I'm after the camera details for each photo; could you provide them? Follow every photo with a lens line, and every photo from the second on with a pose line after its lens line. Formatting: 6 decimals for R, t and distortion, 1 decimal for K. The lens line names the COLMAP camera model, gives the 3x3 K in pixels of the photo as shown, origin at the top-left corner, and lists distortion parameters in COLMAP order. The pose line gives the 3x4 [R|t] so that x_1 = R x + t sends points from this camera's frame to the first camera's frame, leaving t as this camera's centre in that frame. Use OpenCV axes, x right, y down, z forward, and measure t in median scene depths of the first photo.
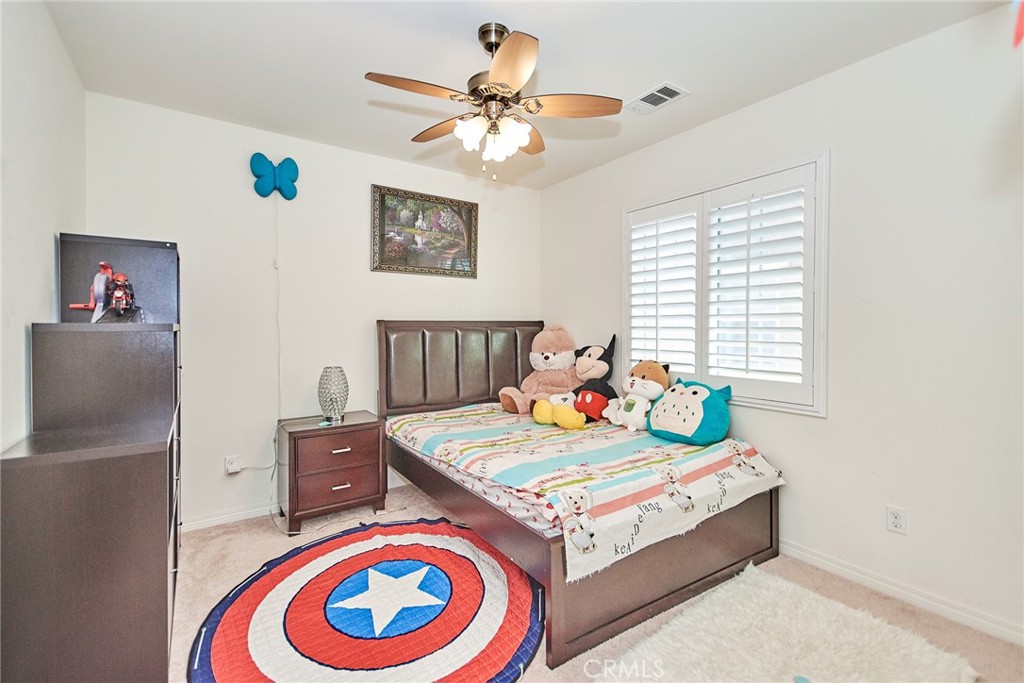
lens RADIAL K [[450.5, 0, 512.0], [0, 450.5, 341.5], [0, 0, 1]] dist [0.010446, -0.000088]
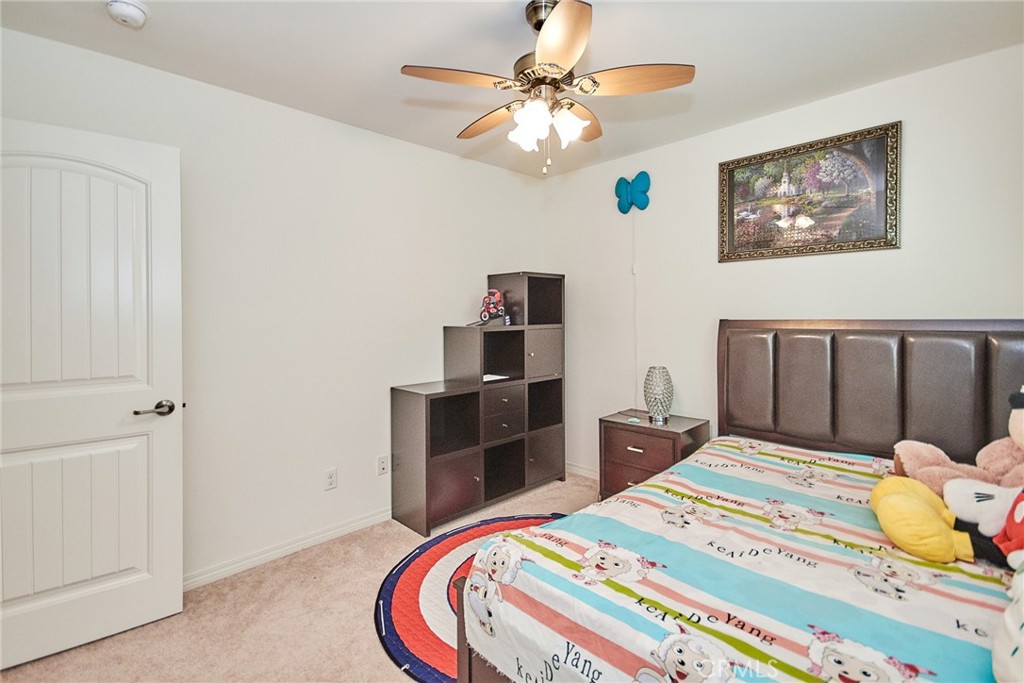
lens RADIAL K [[450.9, 0, 512.1], [0, 450.9, 330.4], [0, 0, 1]] dist [-0.011763, 0.000138]
pose [[0.181711, 0.025033, -0.983033, 0.521839], [-0.029620, 0.999362, 0.019974, -0.036235], [0.982906, 0.025488, 0.182337, 0.506413]]
